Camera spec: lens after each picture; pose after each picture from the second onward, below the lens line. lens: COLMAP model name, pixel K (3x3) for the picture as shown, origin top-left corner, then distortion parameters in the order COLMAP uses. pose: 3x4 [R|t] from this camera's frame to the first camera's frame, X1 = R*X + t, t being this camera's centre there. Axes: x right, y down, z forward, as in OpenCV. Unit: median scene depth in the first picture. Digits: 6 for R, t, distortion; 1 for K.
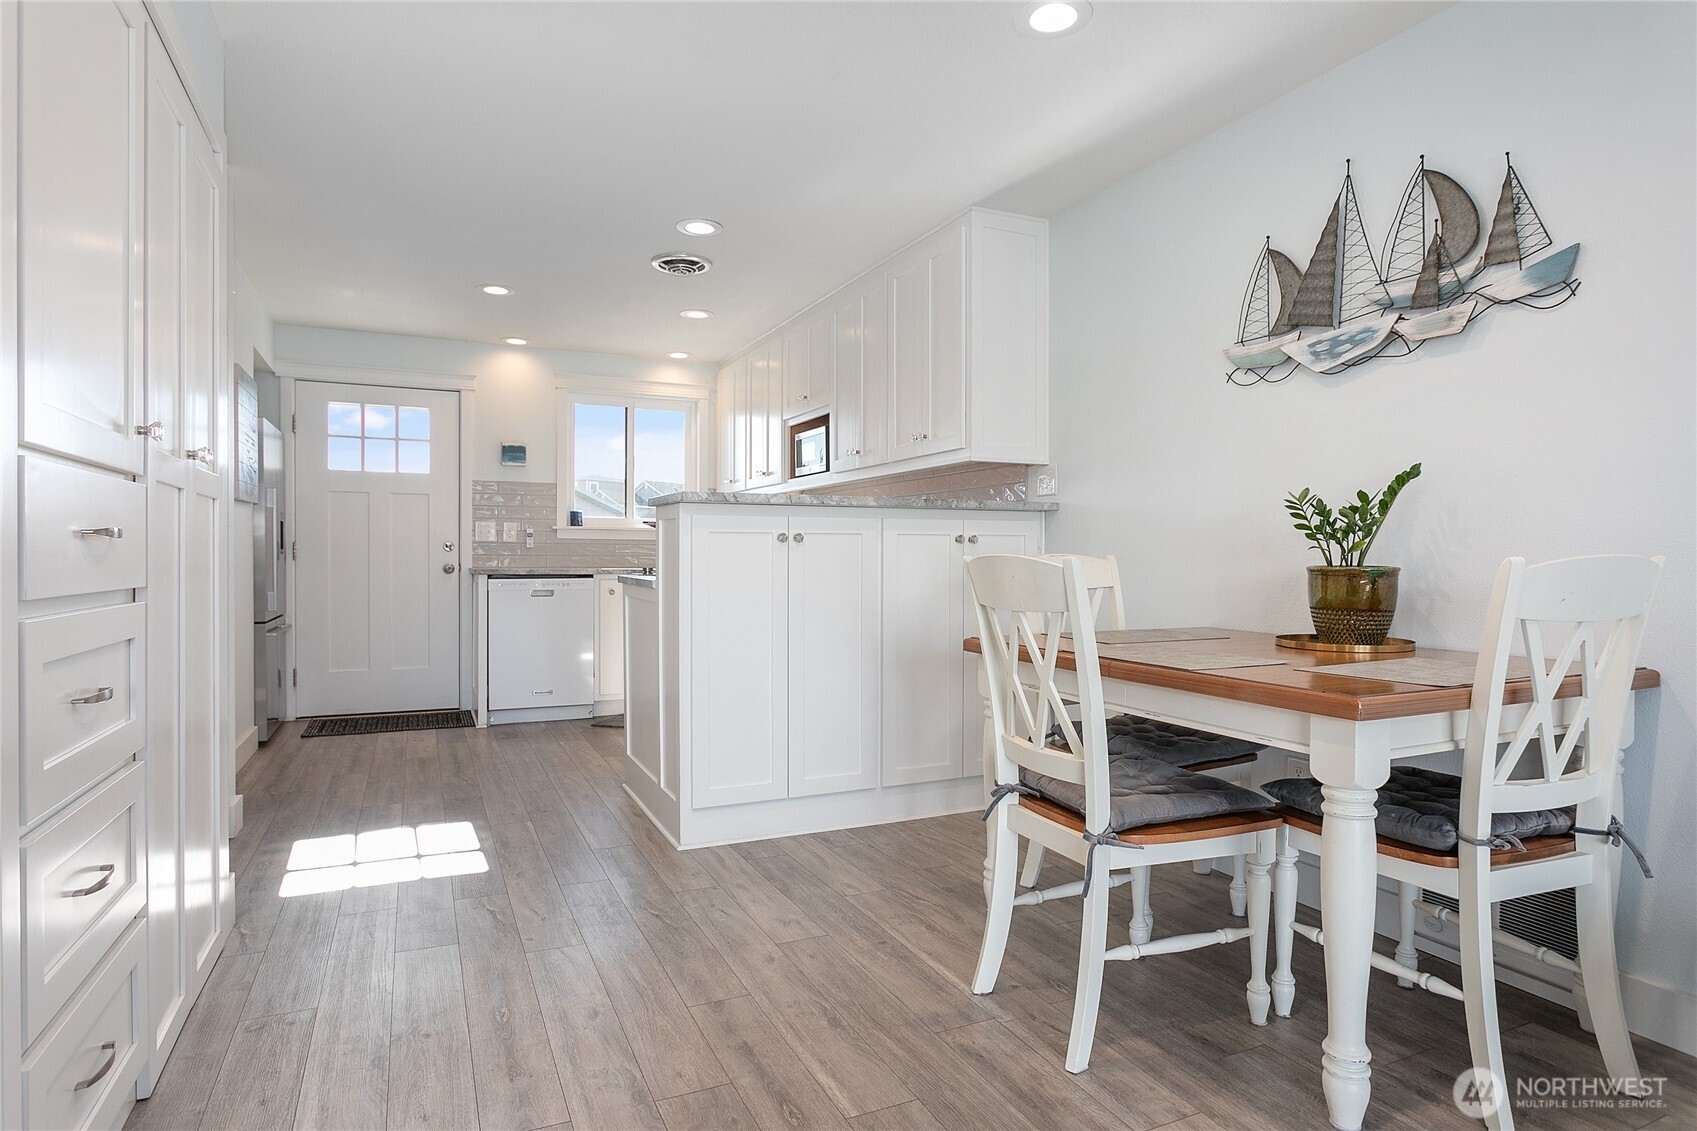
lens RADIAL K [[931.3, 0, 839.5], [0, 931.3, 571.2], [0, 0, 1]] dist [-0.003534, -0.000398]
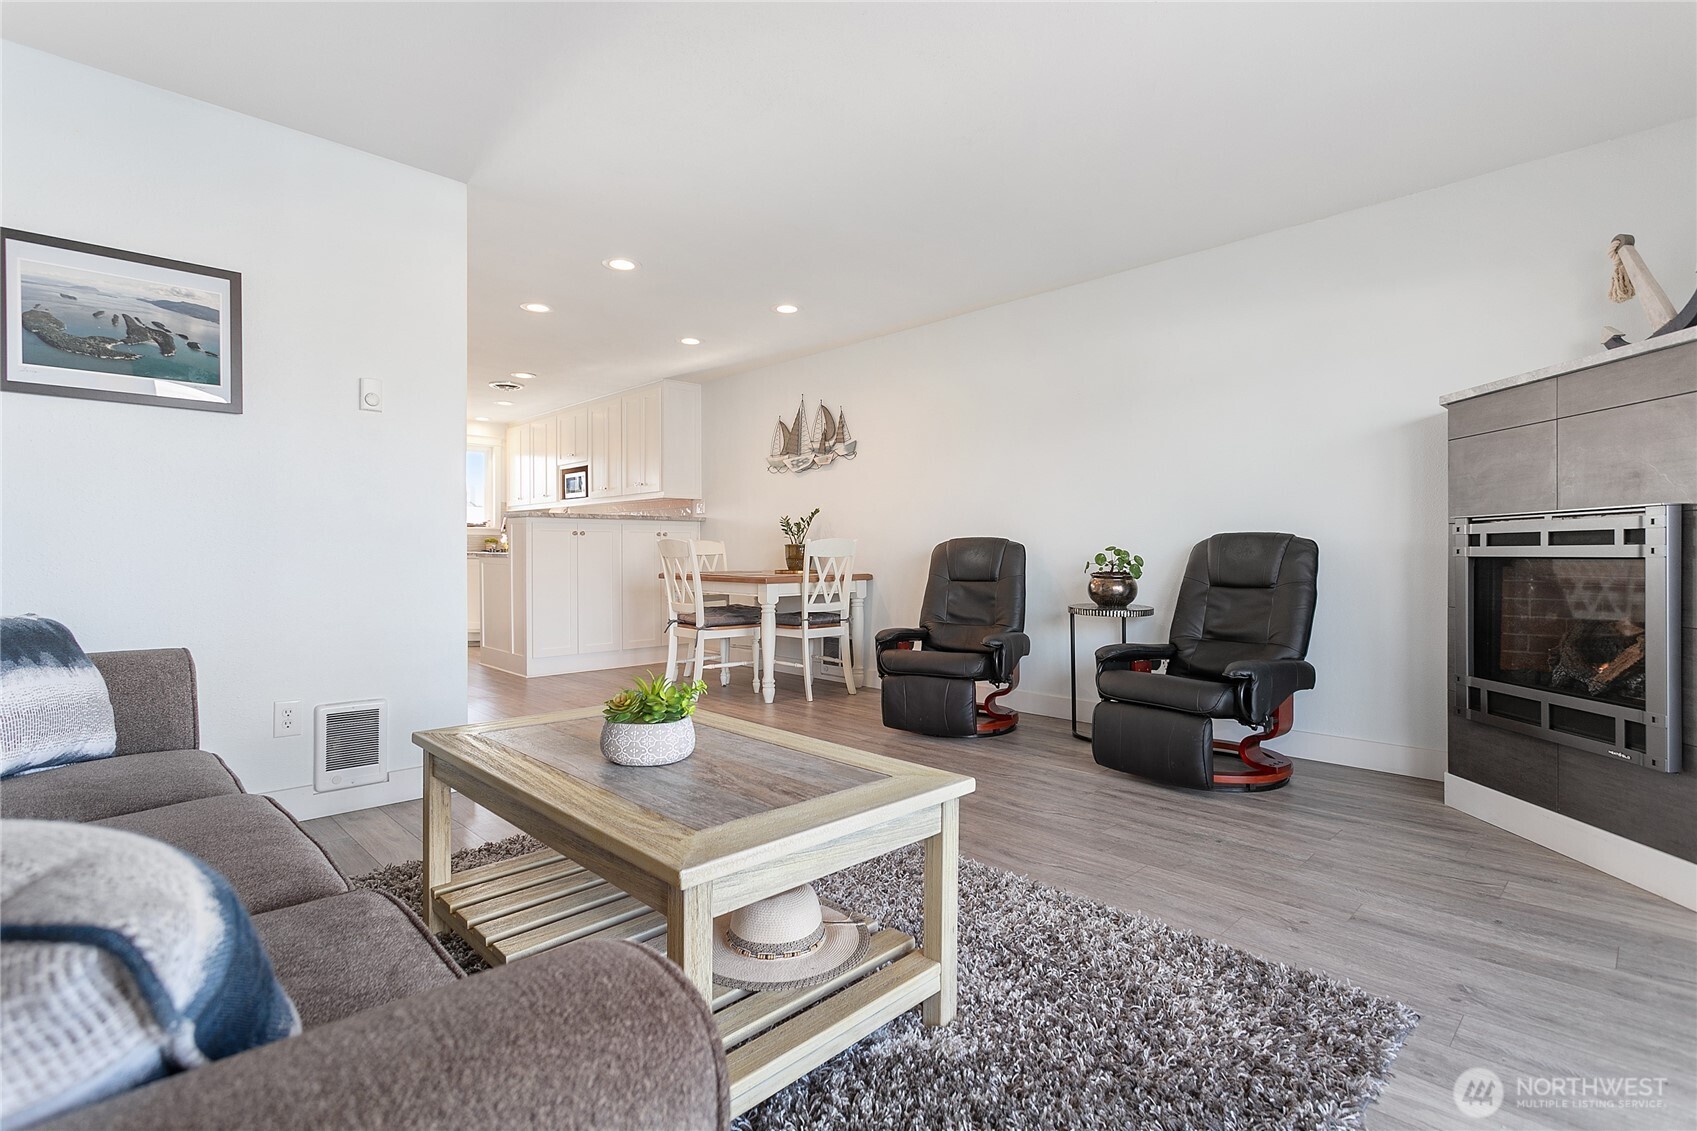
lens RADIAL K [[803.3, 0, 845.4], [0, 803.3, 554.3], [0, 0, 1]] dist [0.004738, 0.001251]
pose [[0.942518, -0.004617, 0.334123, -0.108358], [0.008396, 0.999916, -0.009866, 0.043370], [-0.334050, 0.012104, 0.942478, -1.134643]]
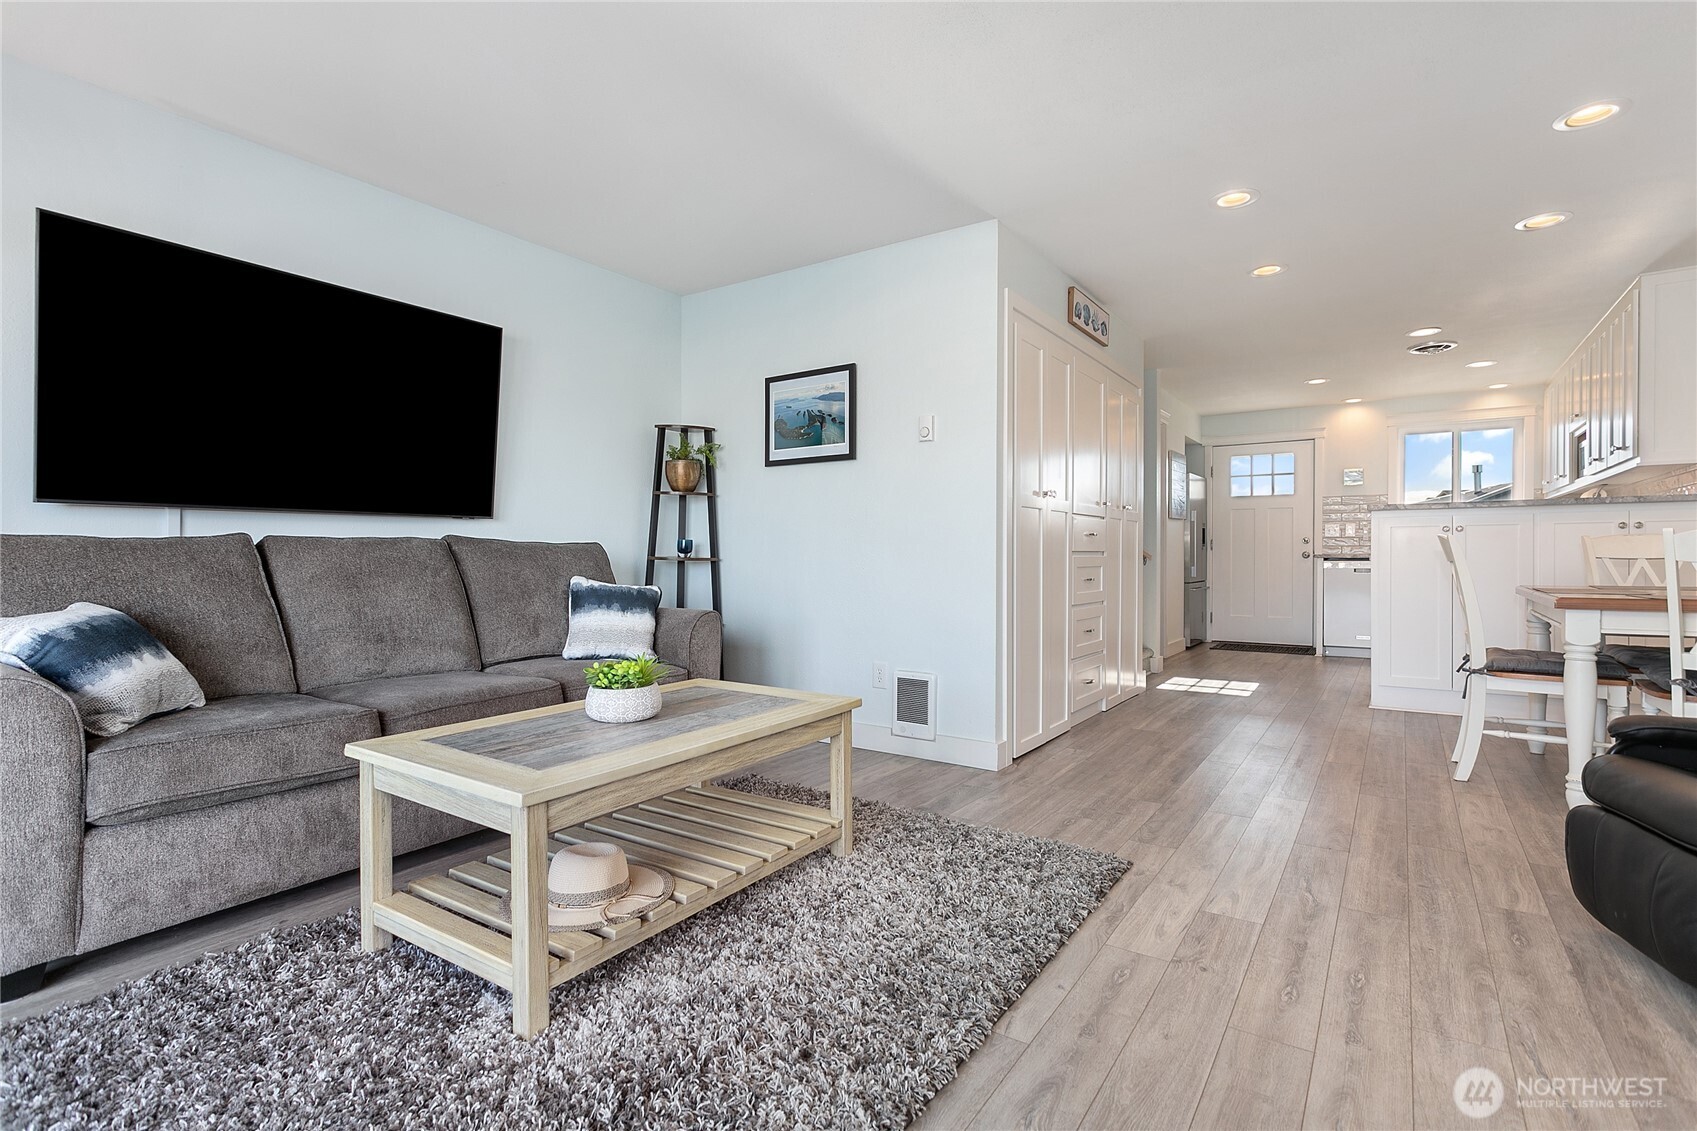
lens RADIAL K [[807.9, 0, 848.5], [0, 807.9, 565.5], [0, 0, 1]] dist [0.005938, -0.000307]
pose [[0.515344, 0.006459, -0.856959, 0.720263], [-0.009582, 0.999953, 0.001774, 0.041779], [0.856930, 0.007297, 0.515381, -0.727895]]
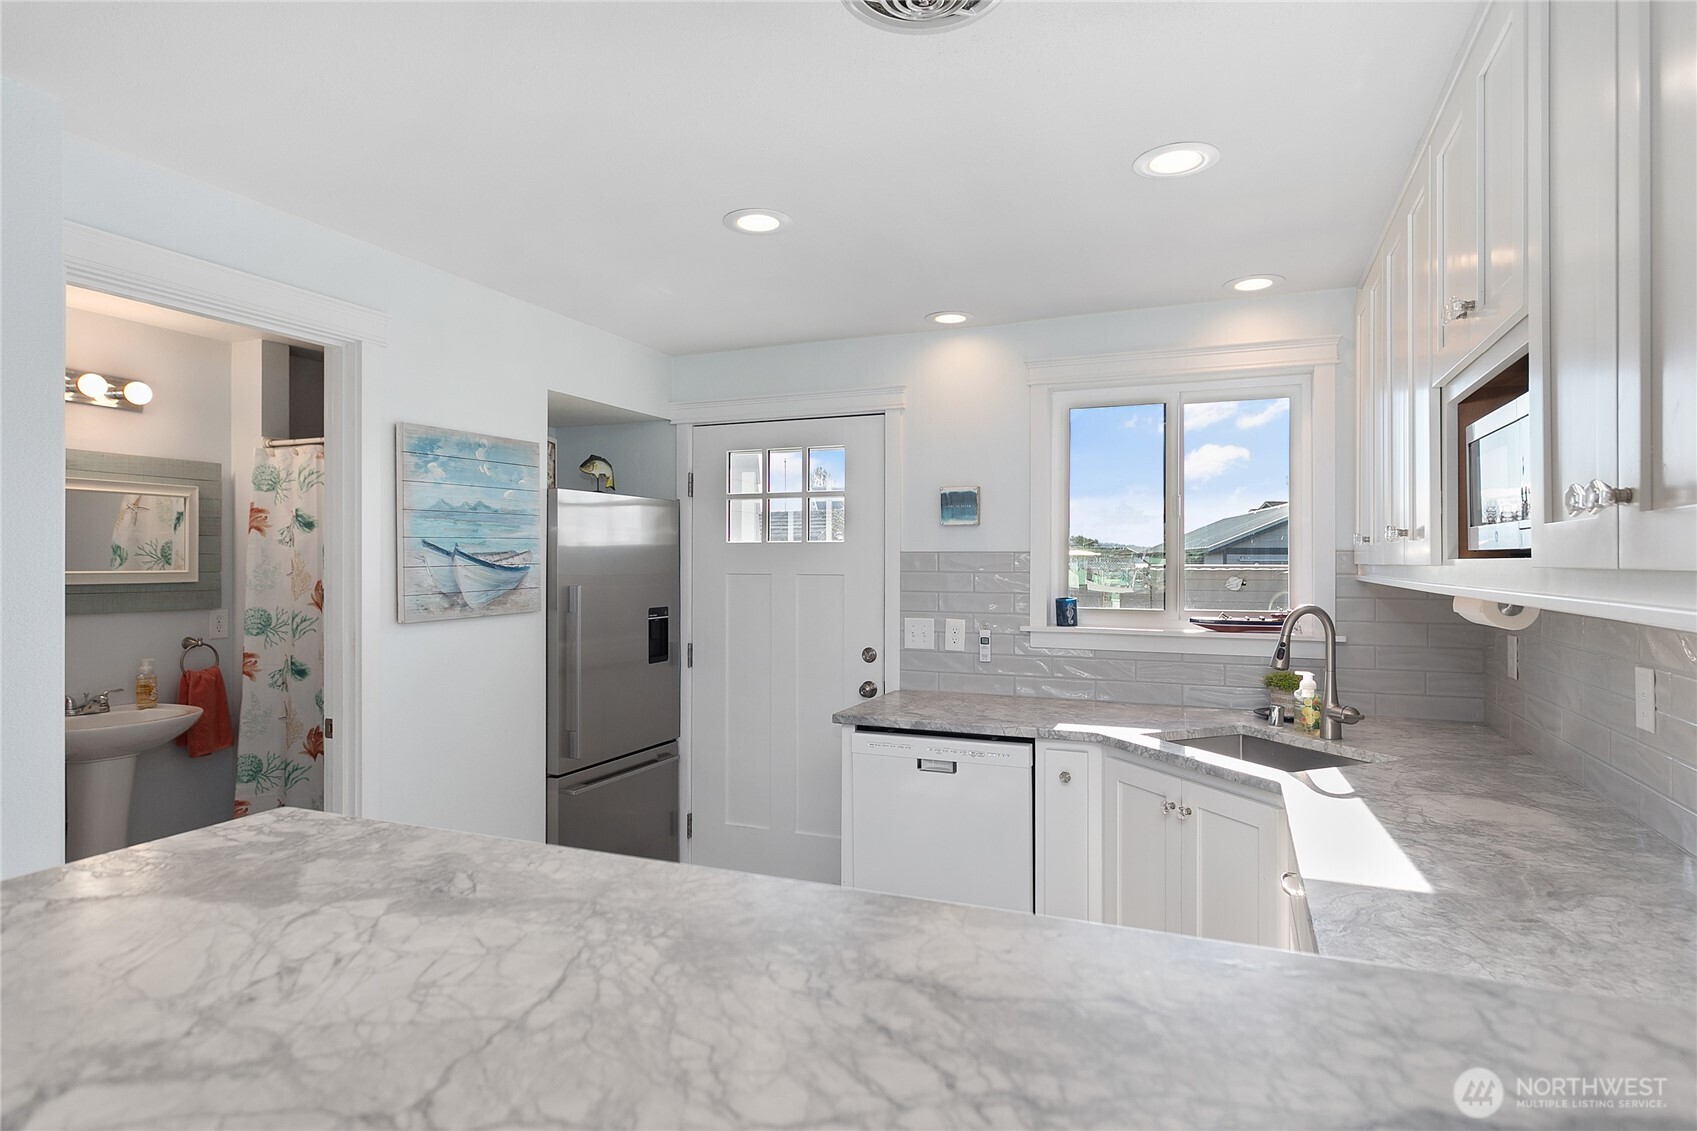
lens RADIAL K [[921.6, 0, 848.5], [0, 921.6, 565.5], [0, 0, 1]] dist [-0.000500, -0.000808]
pose [[0.686082, -0.001507, -0.727522, 0.075070], [-0.011512, 0.999850, -0.012928, -0.169936], [0.727433, 0.017245, 0.685962, 1.164117]]
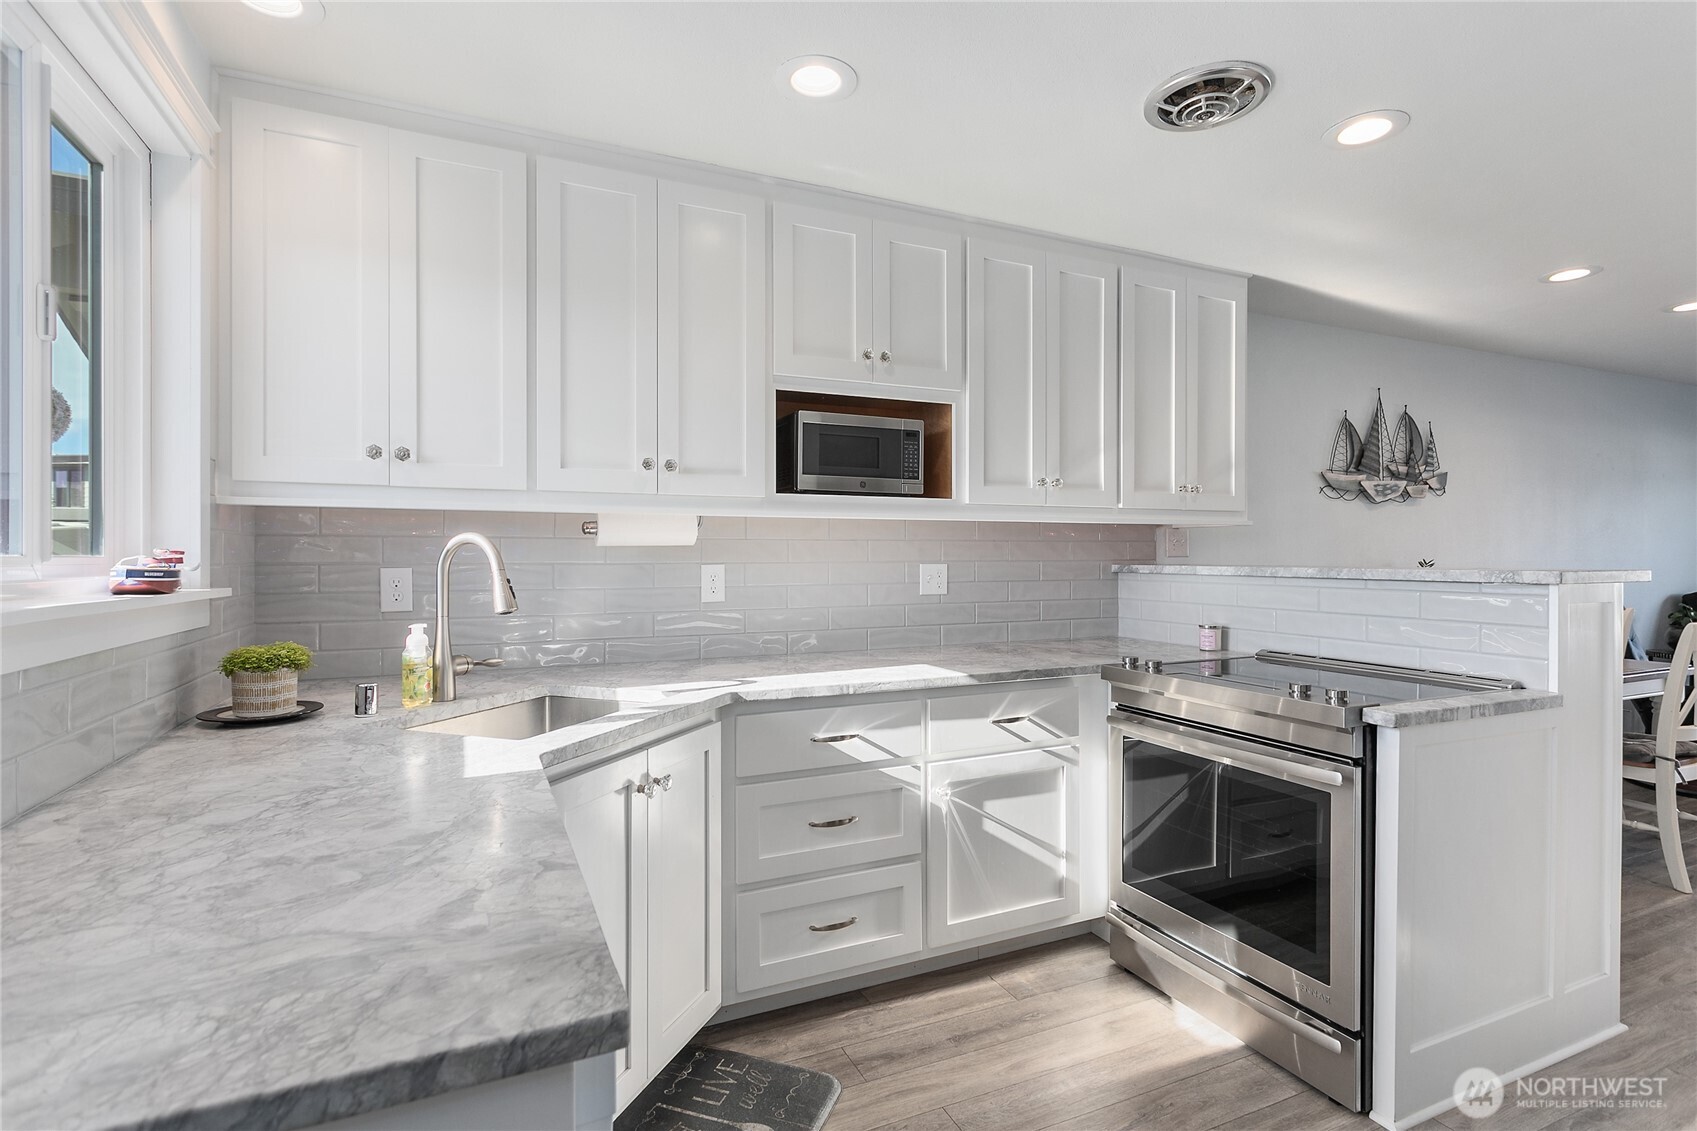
lens RADIAL K [[805.6, 0, 838.3], [0, 805.6, 559.1], [0, 0, 1]] dist [0.002046, 0.001134]
pose [[0.008962, -0.005394, 0.999945, -0.978357], [0.018650, 0.999812, 0.005226, -0.122882], [-0.999786, 0.018603, 0.009061, 1.894955]]
